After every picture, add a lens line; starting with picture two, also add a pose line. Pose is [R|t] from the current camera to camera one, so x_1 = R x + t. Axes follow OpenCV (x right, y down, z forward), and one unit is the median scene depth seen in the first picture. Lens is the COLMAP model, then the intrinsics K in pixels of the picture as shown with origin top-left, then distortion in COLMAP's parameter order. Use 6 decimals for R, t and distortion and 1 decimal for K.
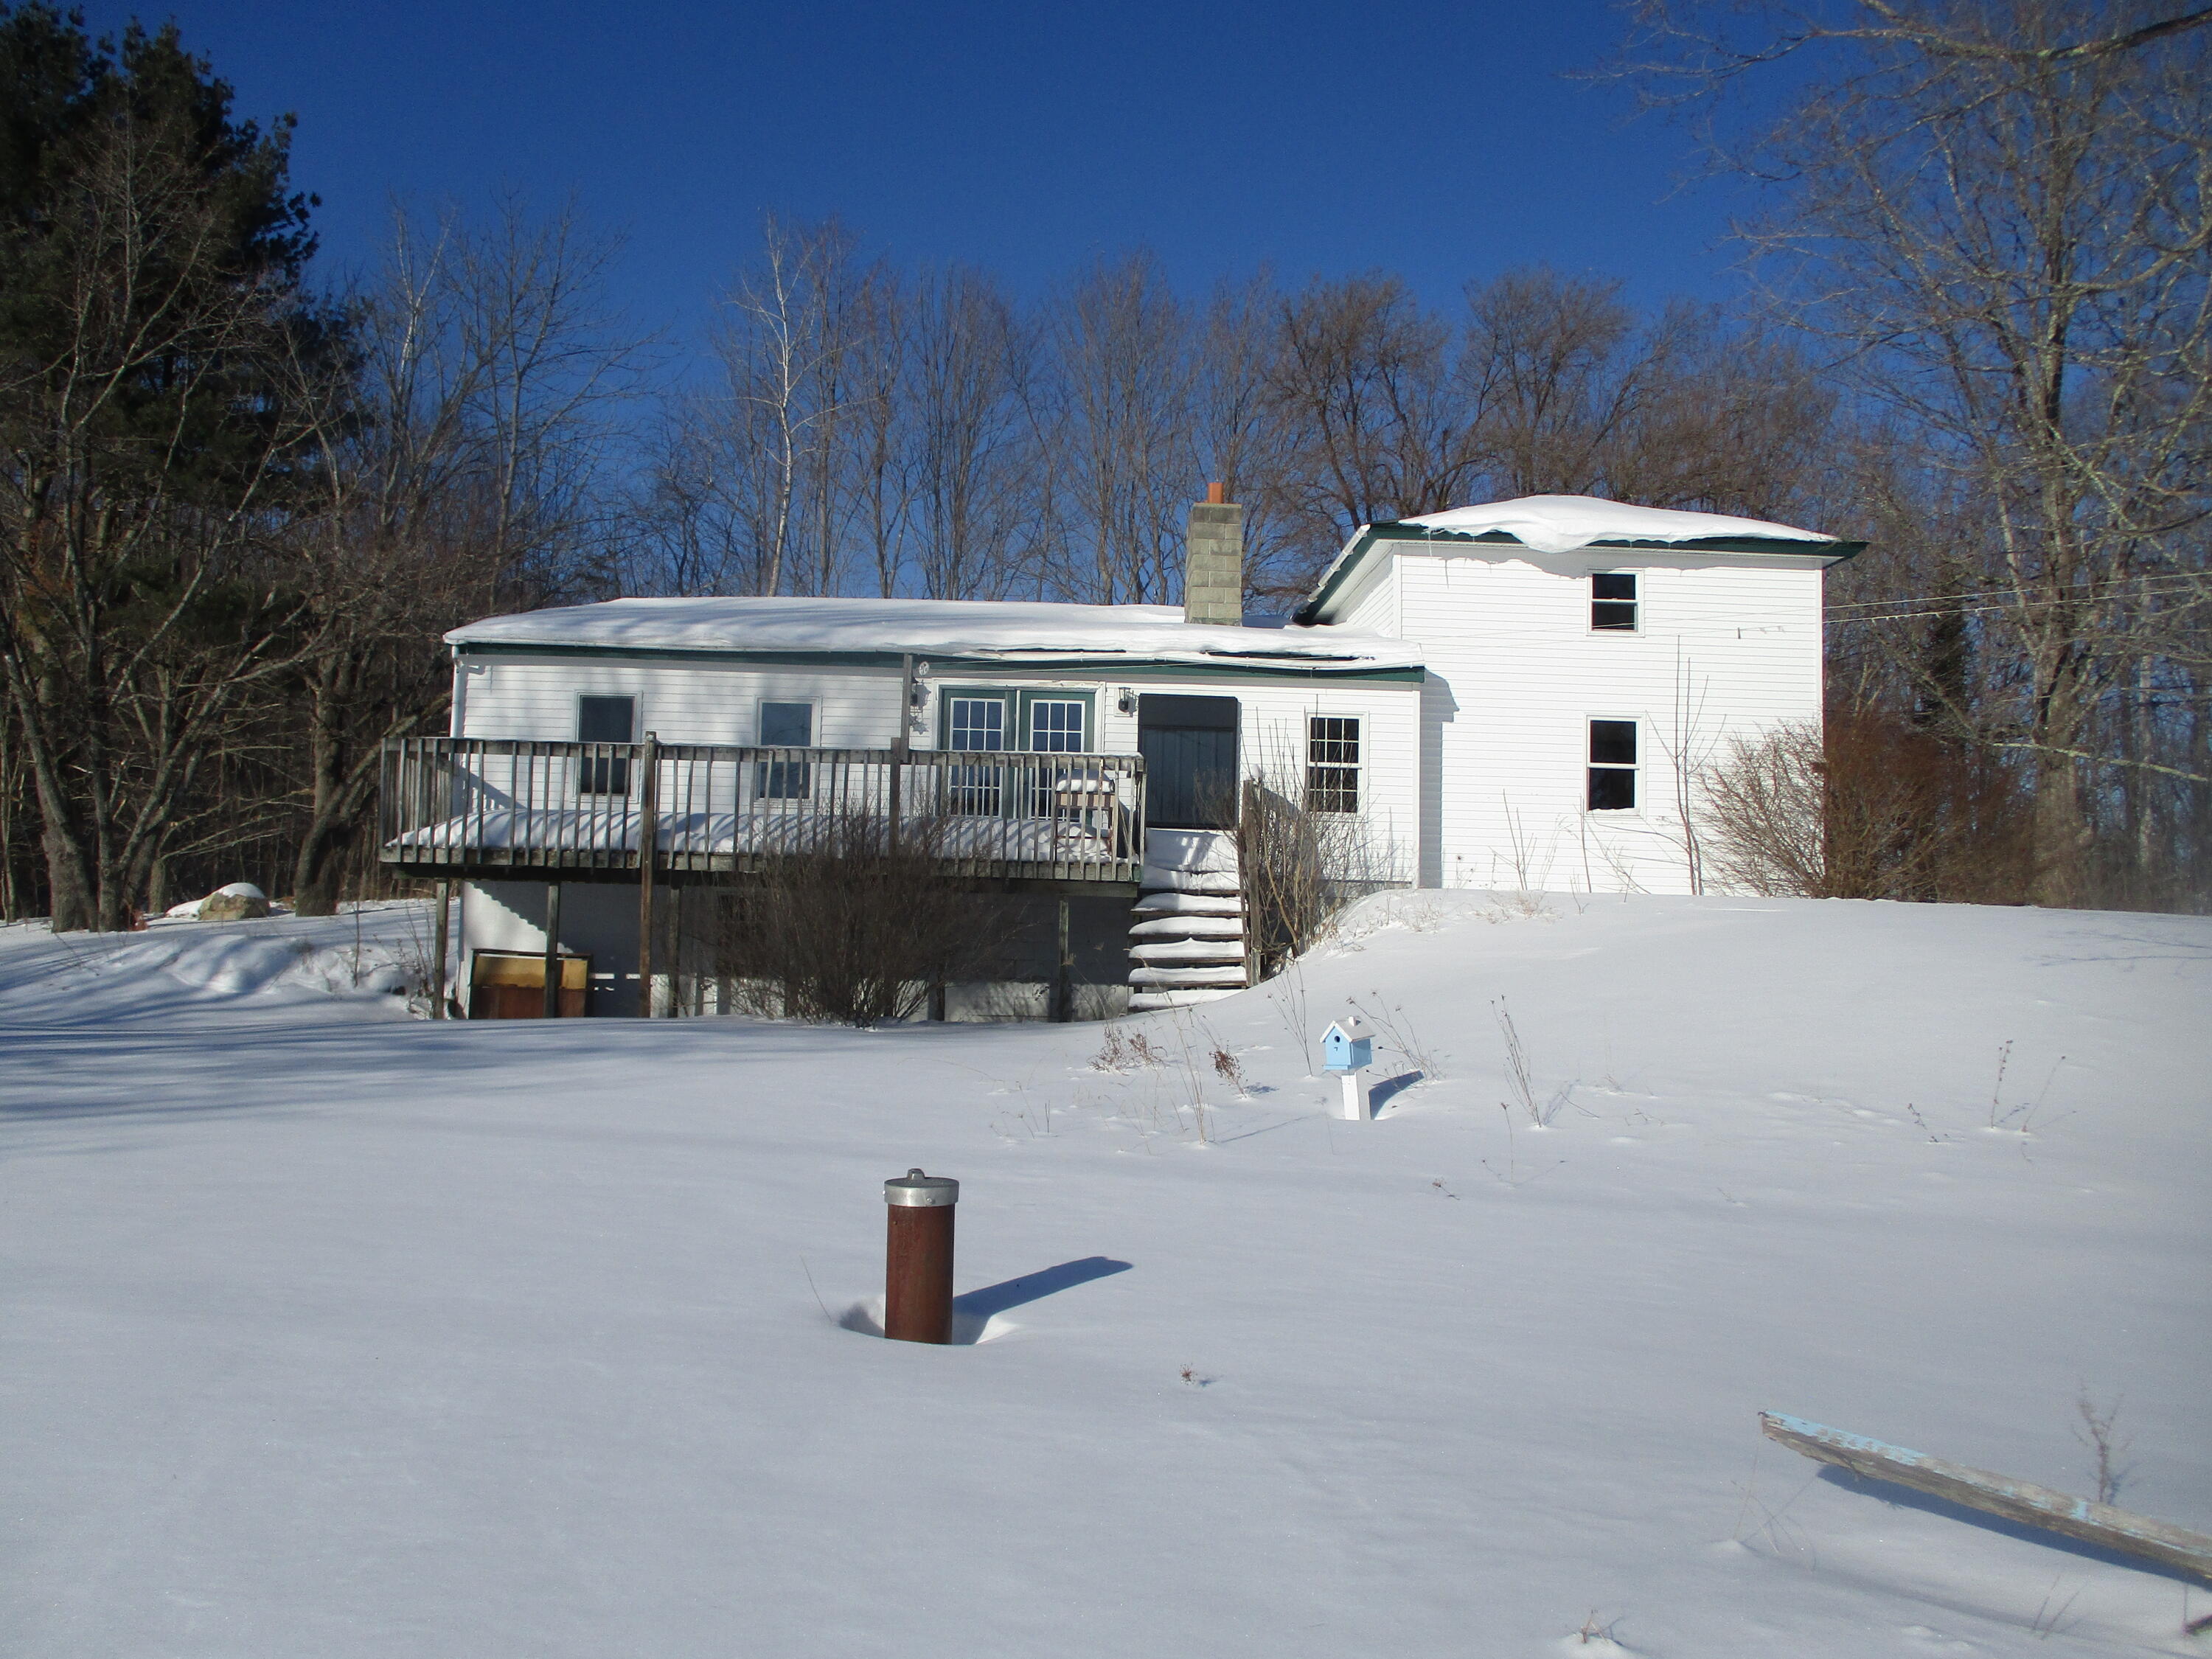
lens RADIAL K [[1537.4, 0, 1096.6], [0, 1537.4, 789.4], [0, 0, 1]] dist [-0.043997, 0.000942]
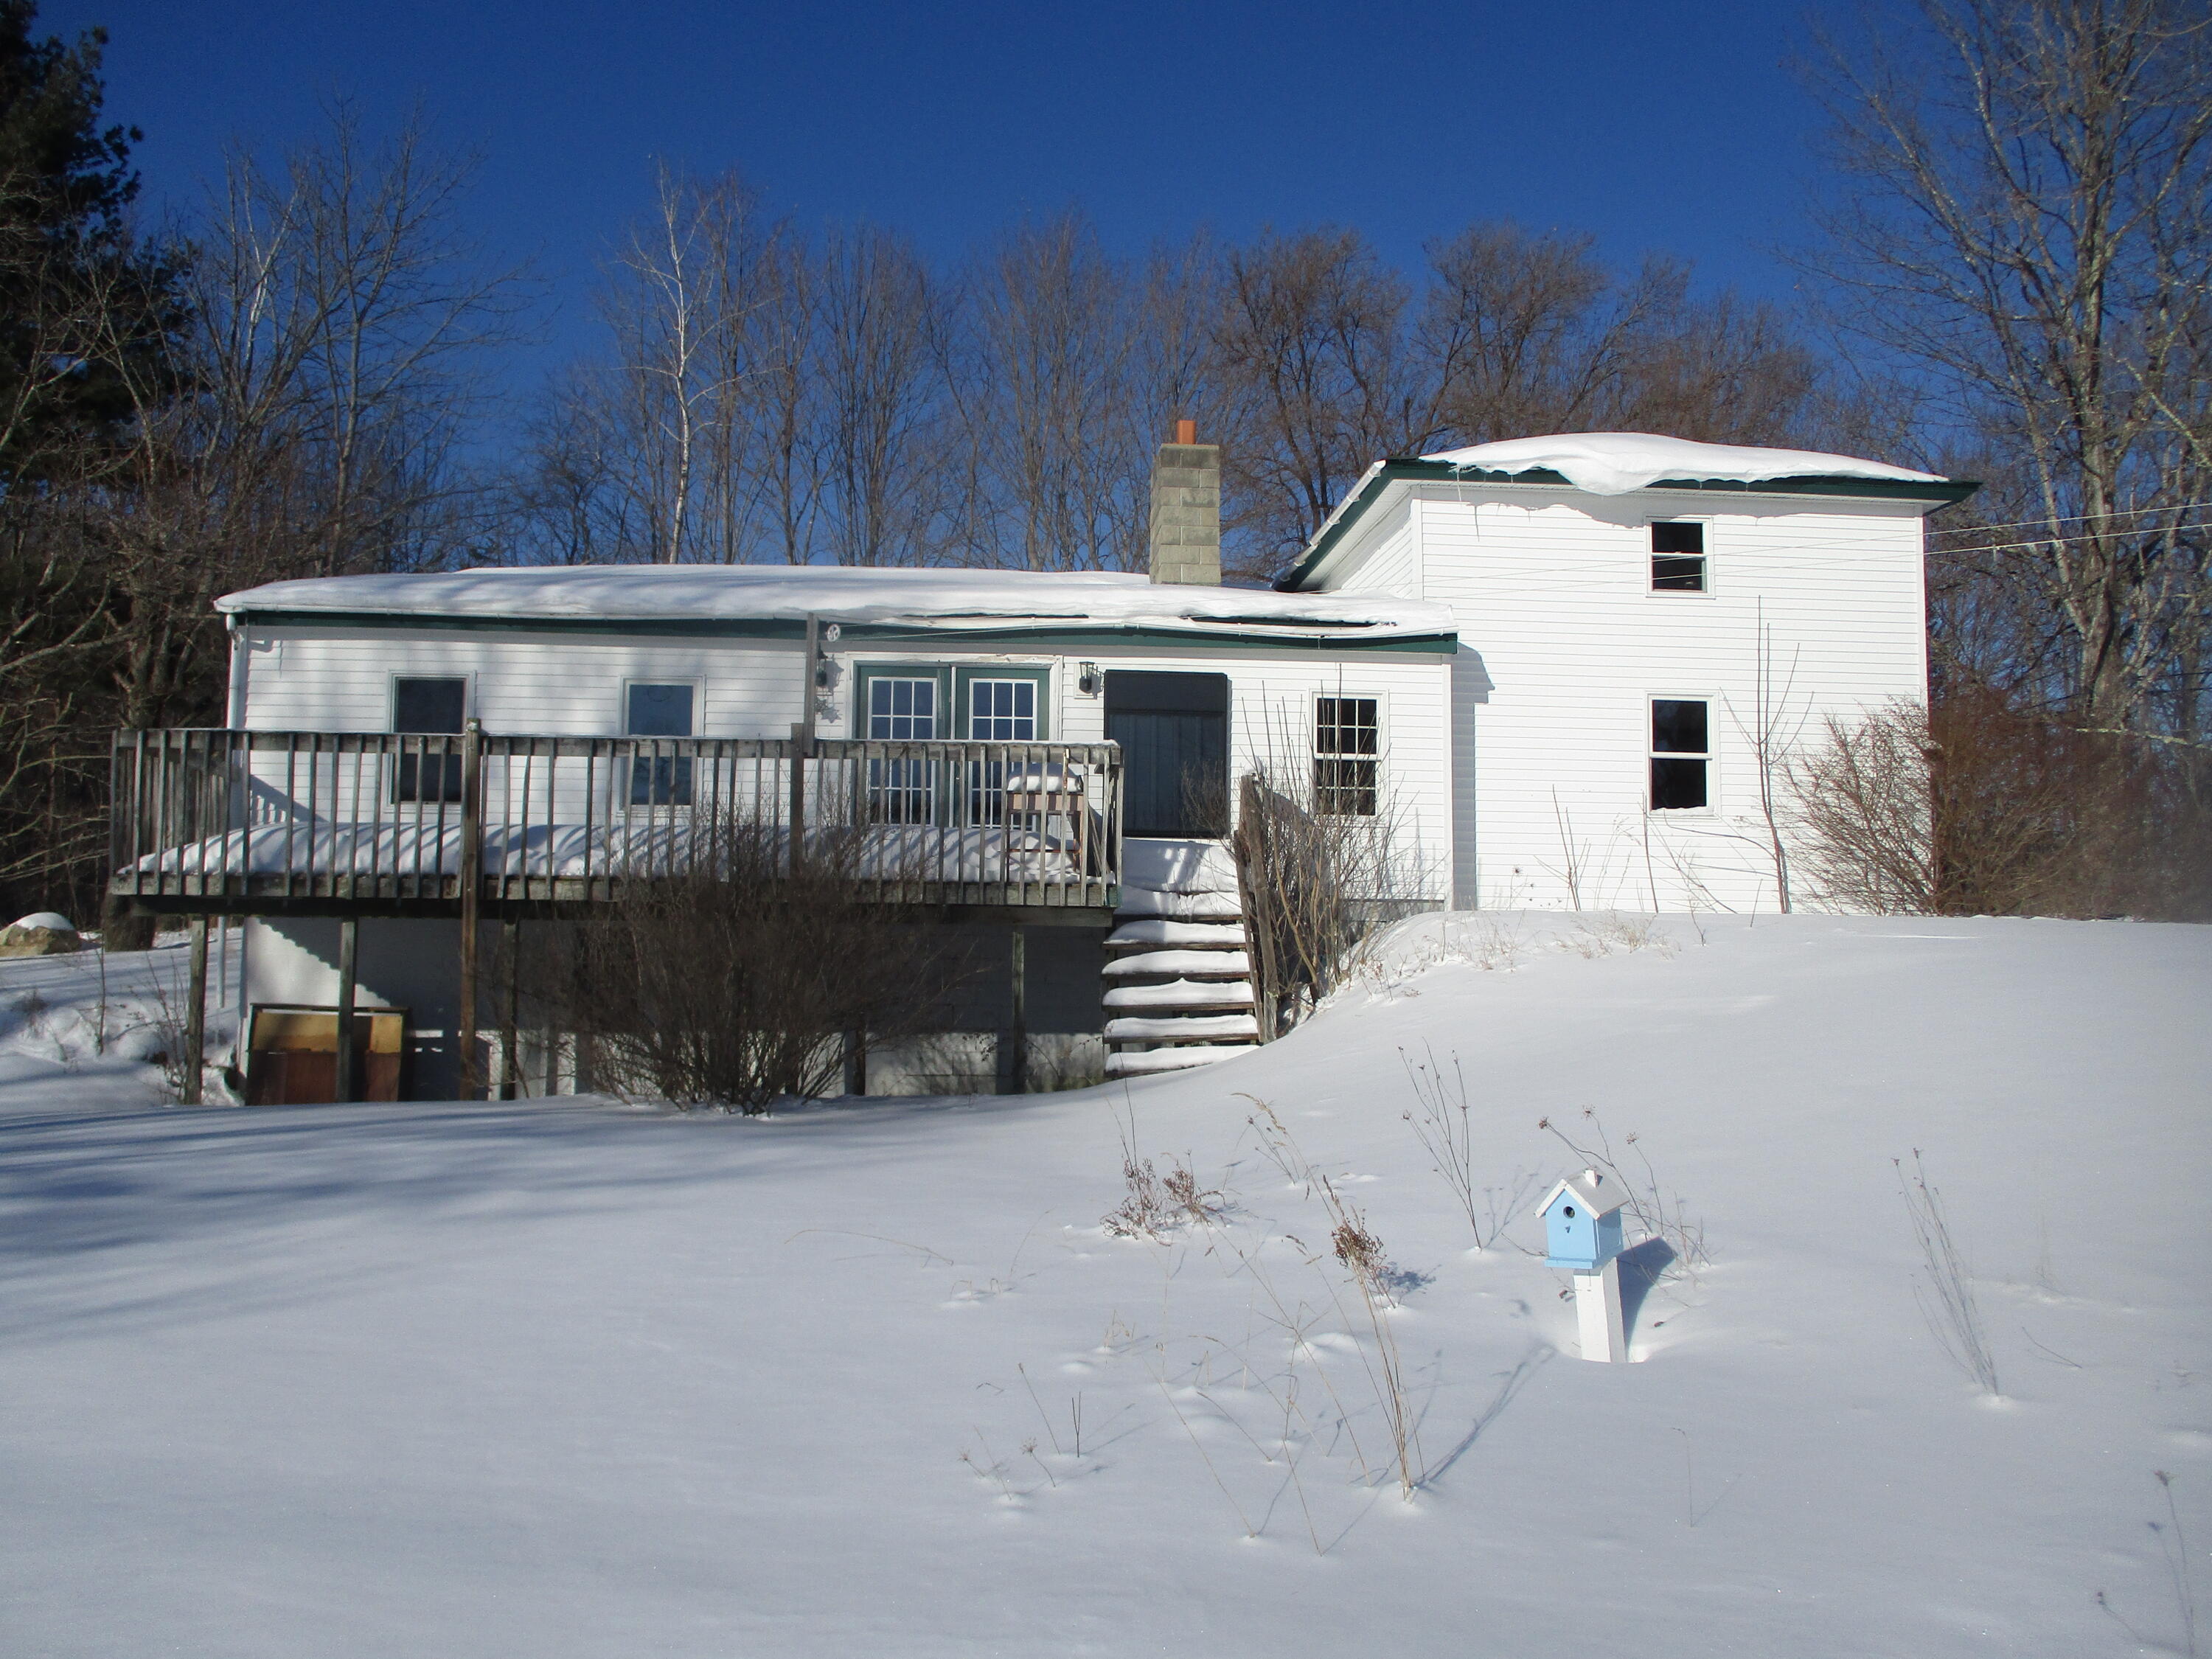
lens RADIAL K [[1647.7, 0, 1109.1], [0, 1647.7, 822.6], [0, 0, 1]] dist [-0.037893, 0.001306]
pose [[0.998710, -0.010899, 0.049597, -0.013528], [0.010071, 0.999806, 0.016915, 0.002837], [-0.049772, -0.016393, 0.998626, 0.140010]]
